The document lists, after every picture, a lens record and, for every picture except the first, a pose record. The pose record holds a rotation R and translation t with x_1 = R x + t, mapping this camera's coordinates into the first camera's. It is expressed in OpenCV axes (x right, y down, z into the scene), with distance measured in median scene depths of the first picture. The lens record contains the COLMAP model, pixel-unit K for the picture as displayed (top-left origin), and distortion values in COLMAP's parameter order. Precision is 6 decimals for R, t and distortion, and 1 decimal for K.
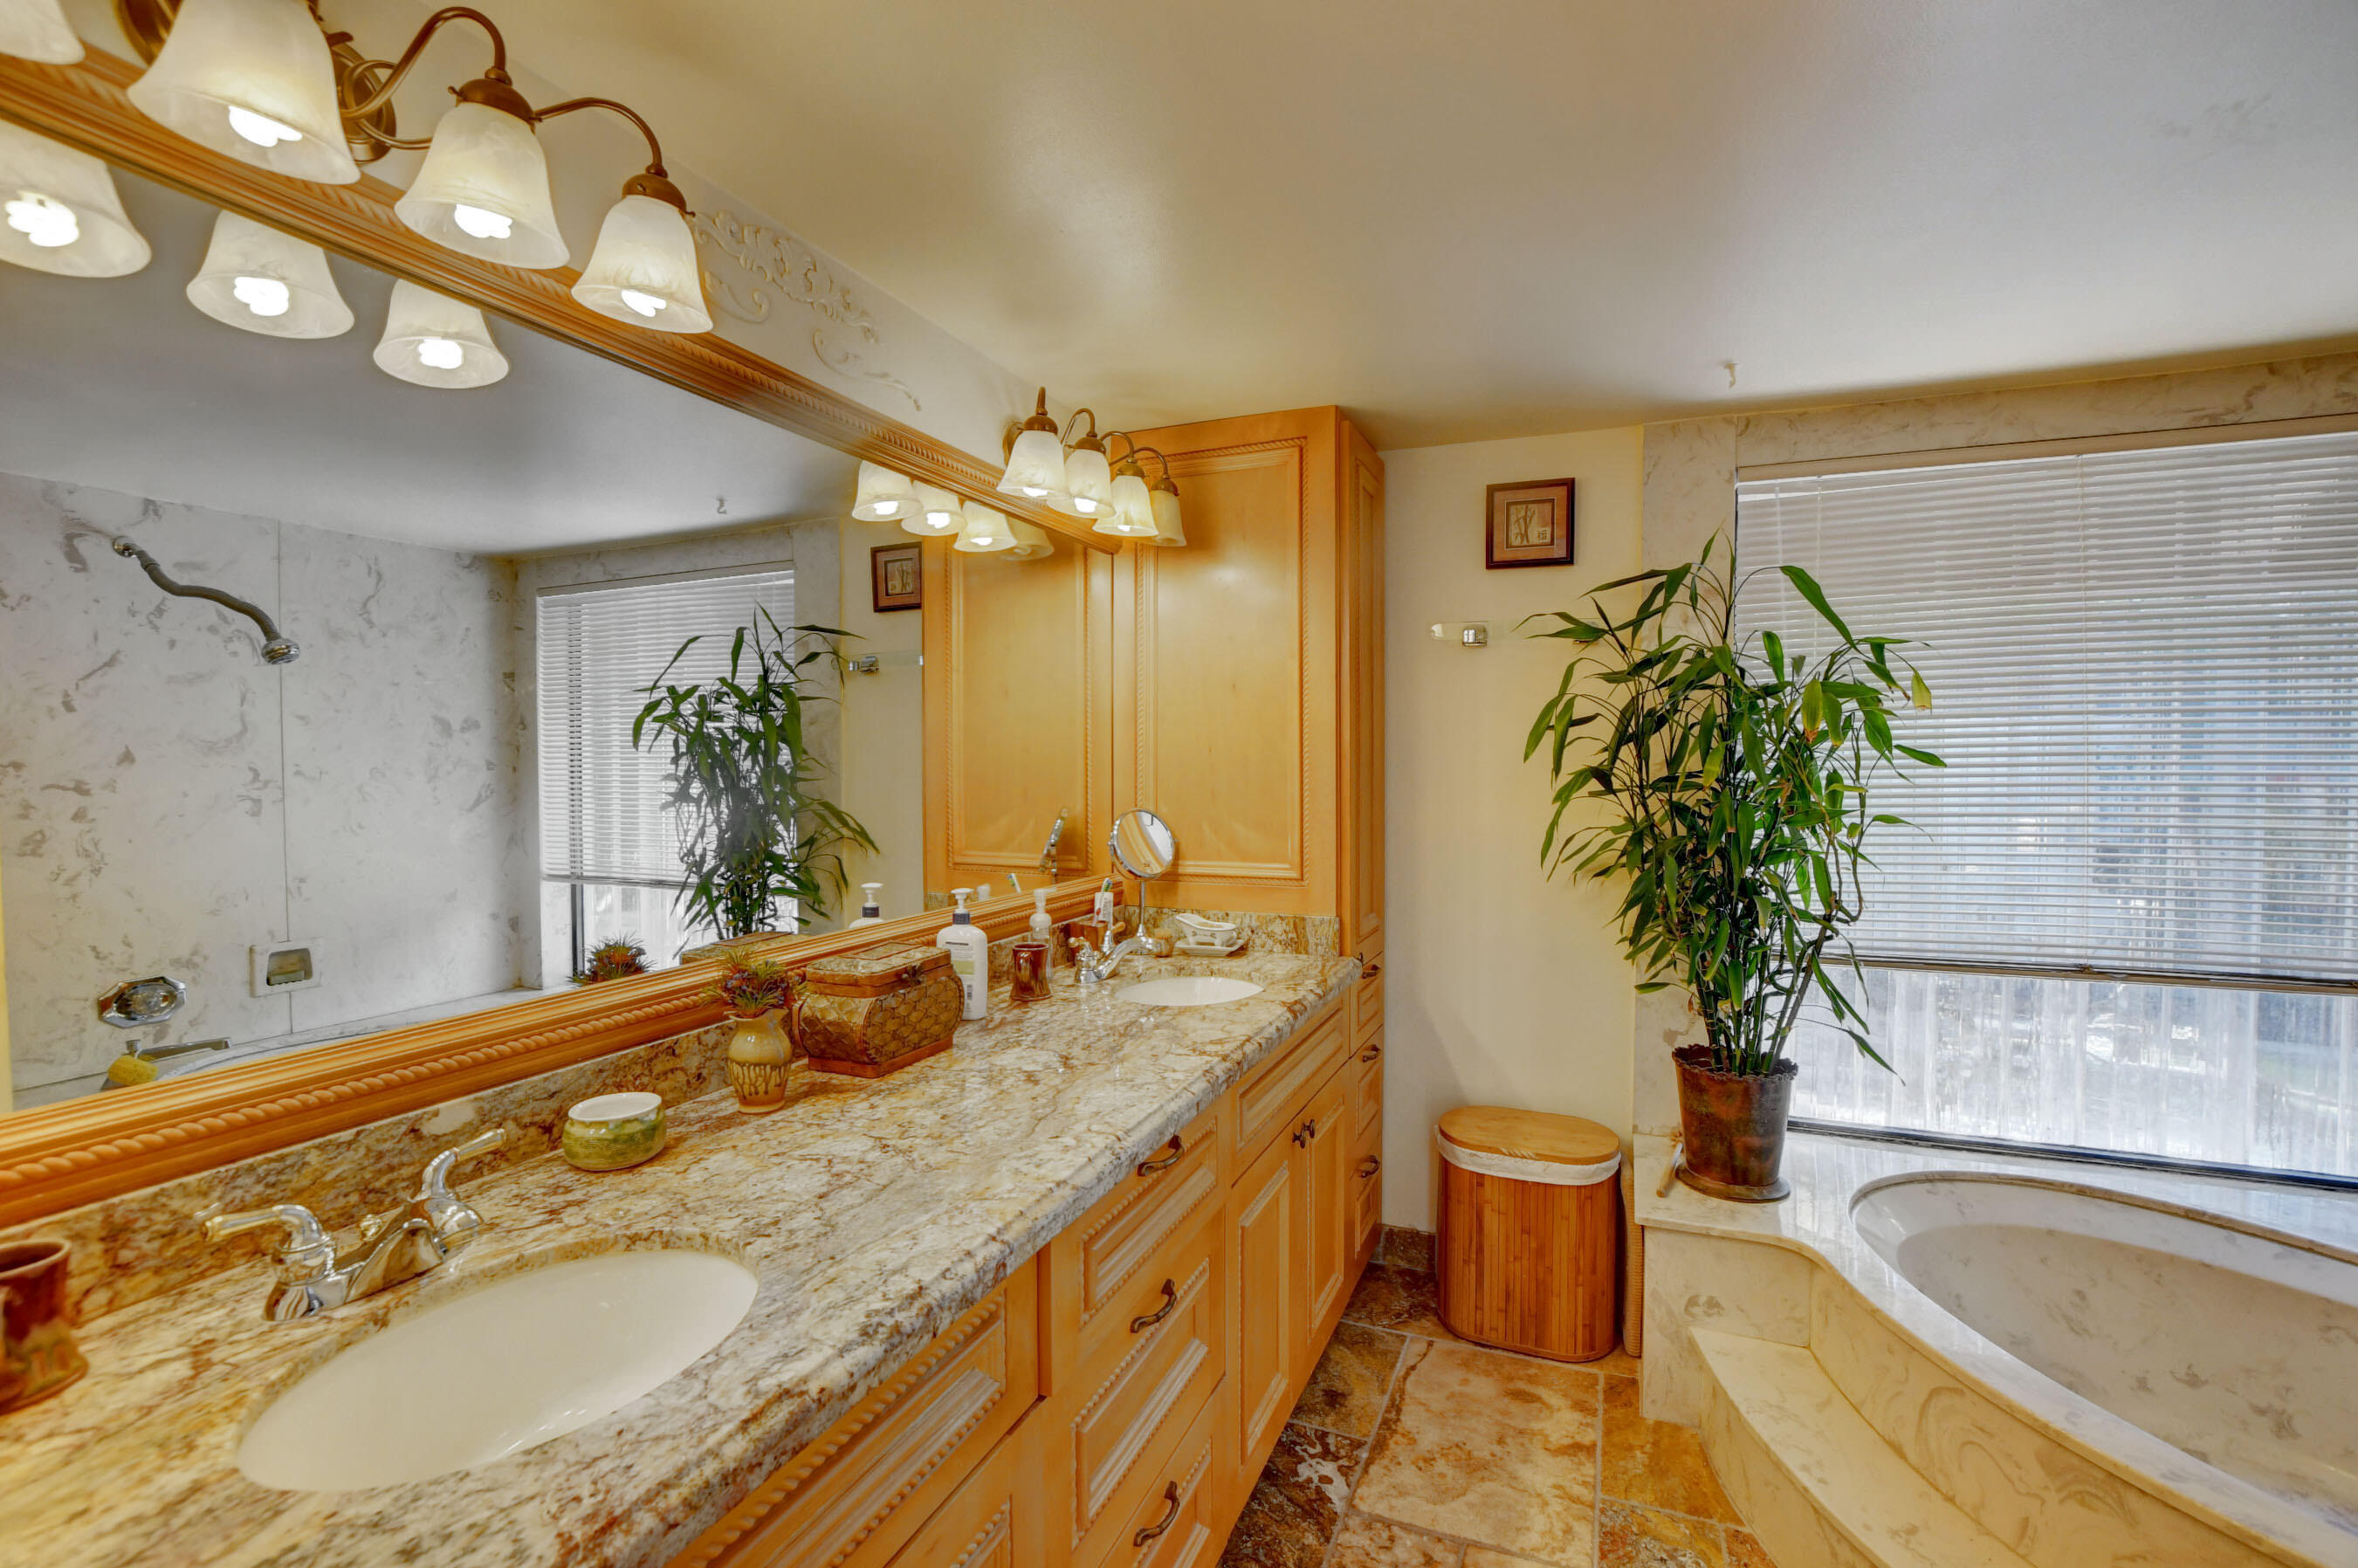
lens RADIAL K [[1041.3, 0, 1171.3], [0, 1041.3, 789.2], [0, 0, 1]] dist [-0.035414, 0.006429]
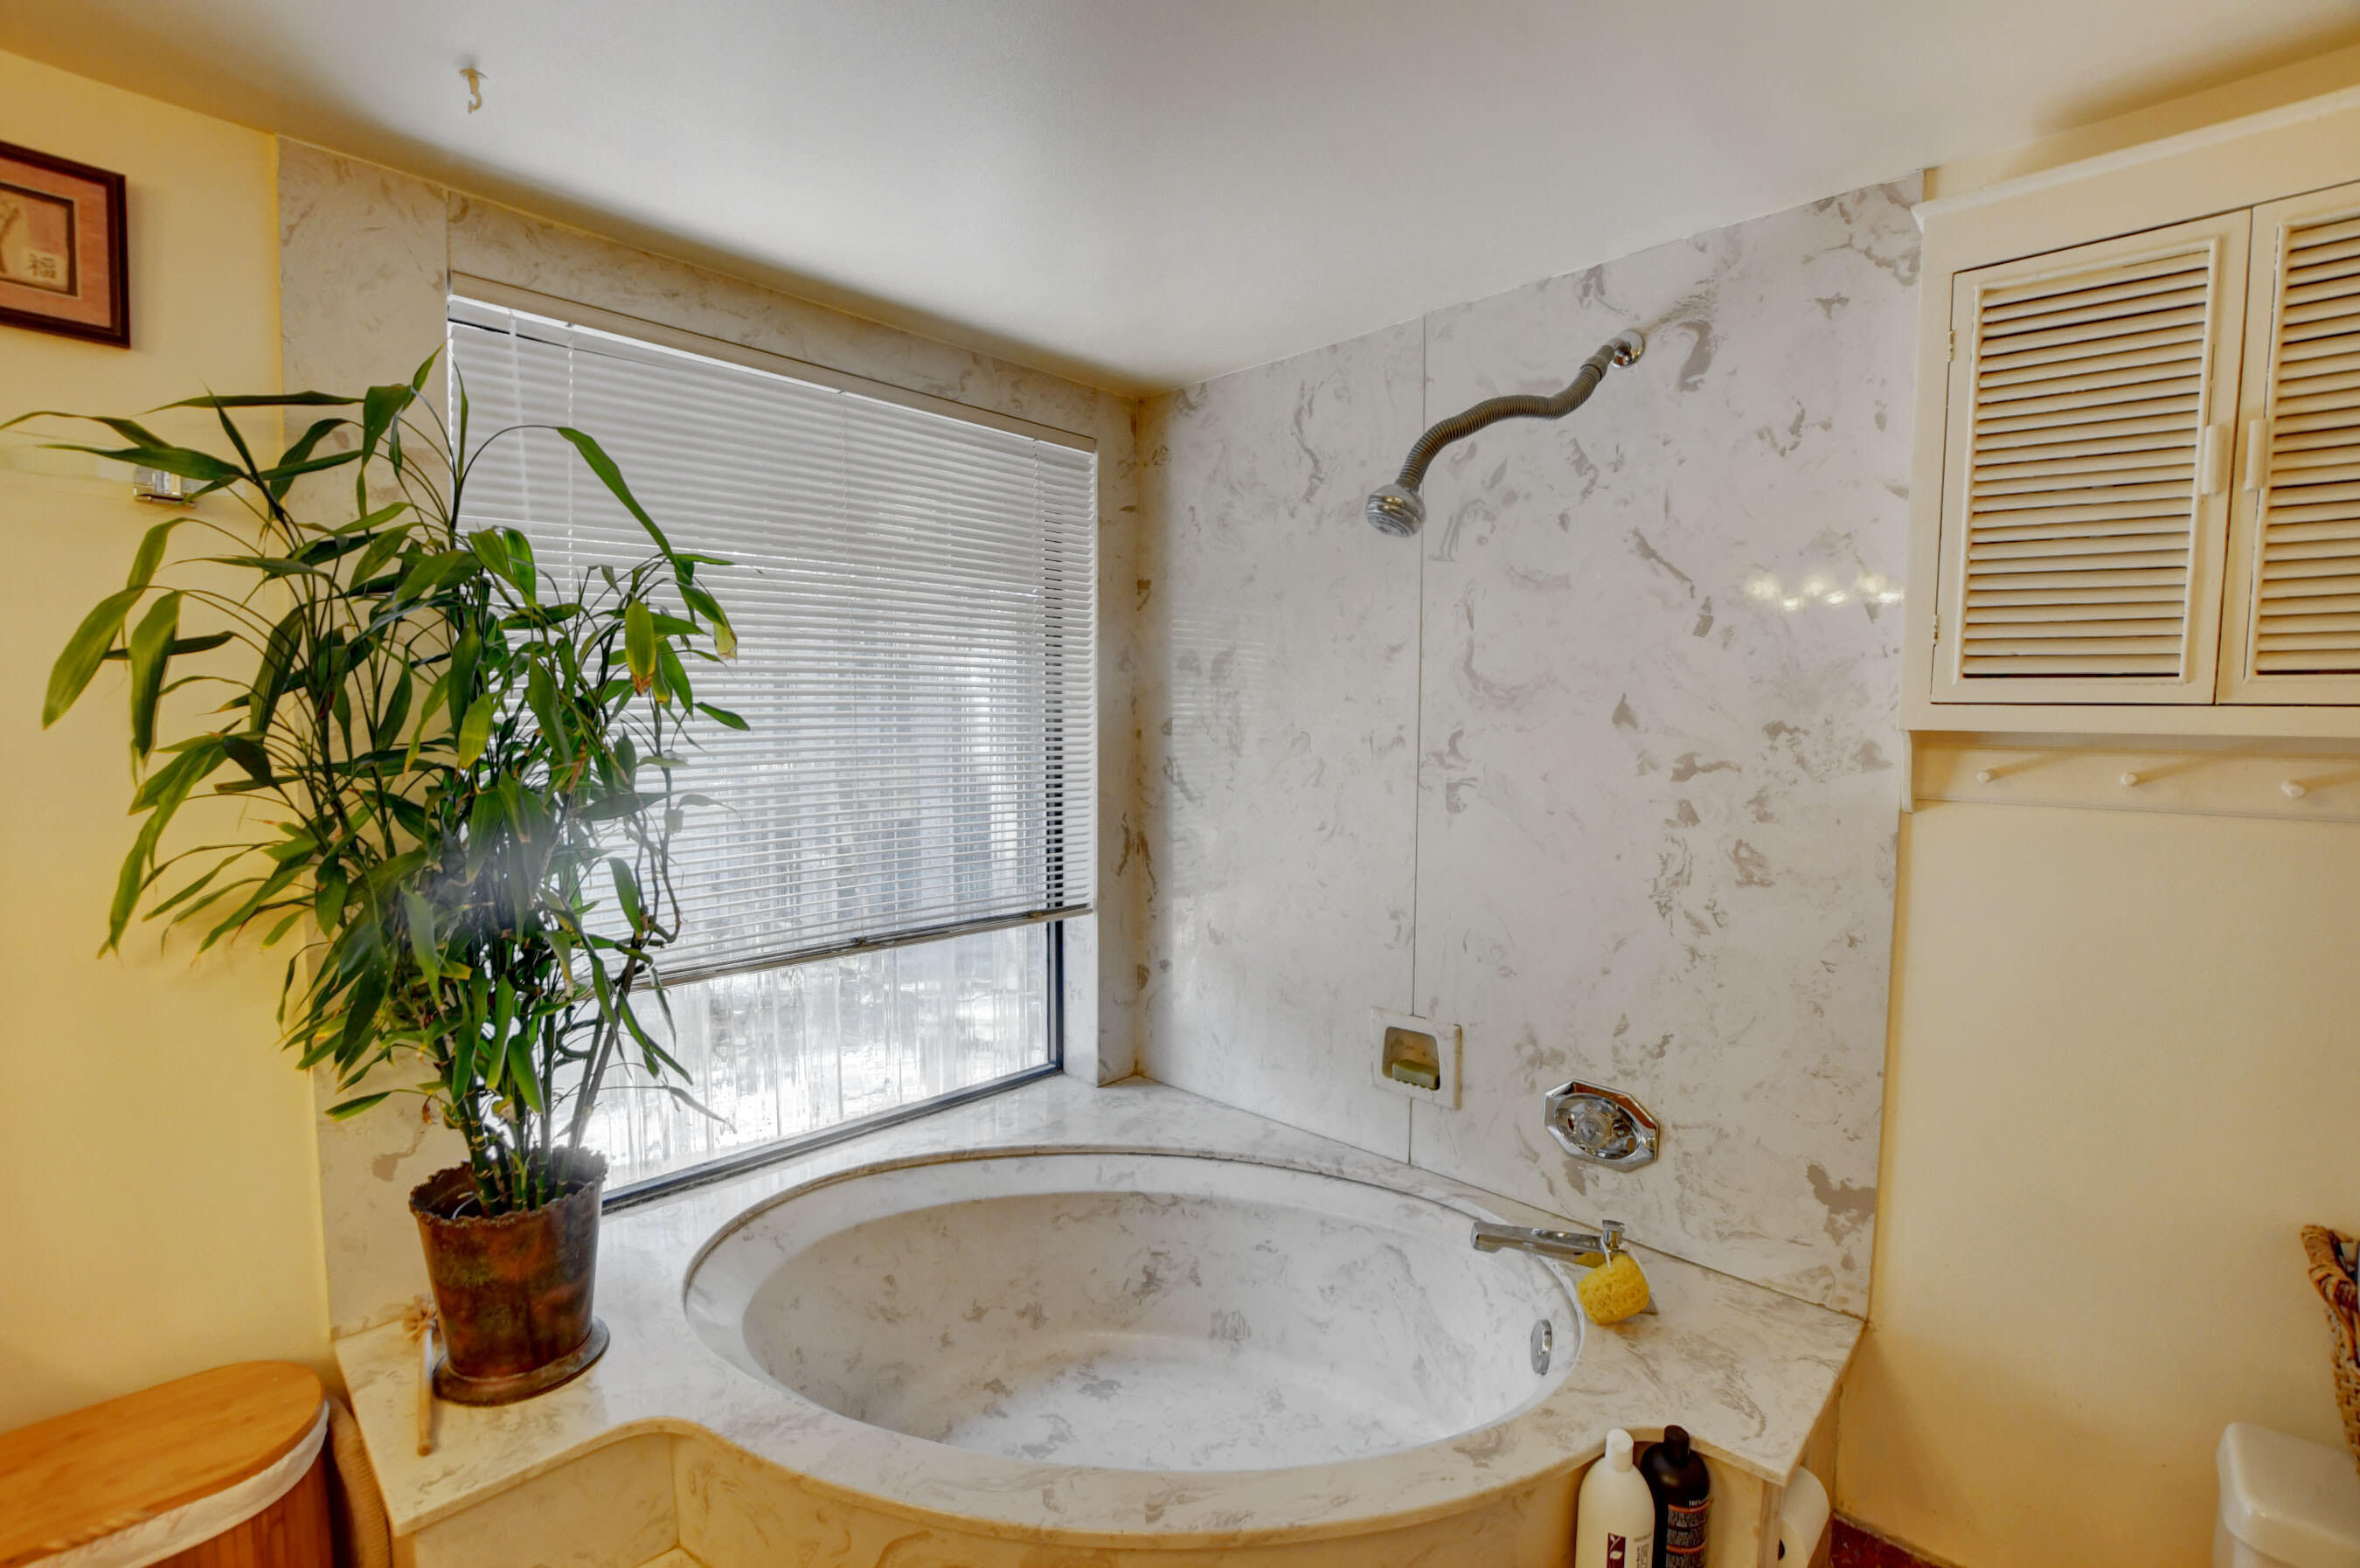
lens RADIAL K [[1042.1, 0, 1172.3], [0, 1042.1, 789.2], [0, 0, 1]] dist [-0.035414, 0.006429]
pose [[0.352837, -0.058807, 0.933835, 0.101921], [0.021557, 0.998269, 0.054720, -0.012566], [-0.935437, 0.000824, 0.353494, 0.383030]]
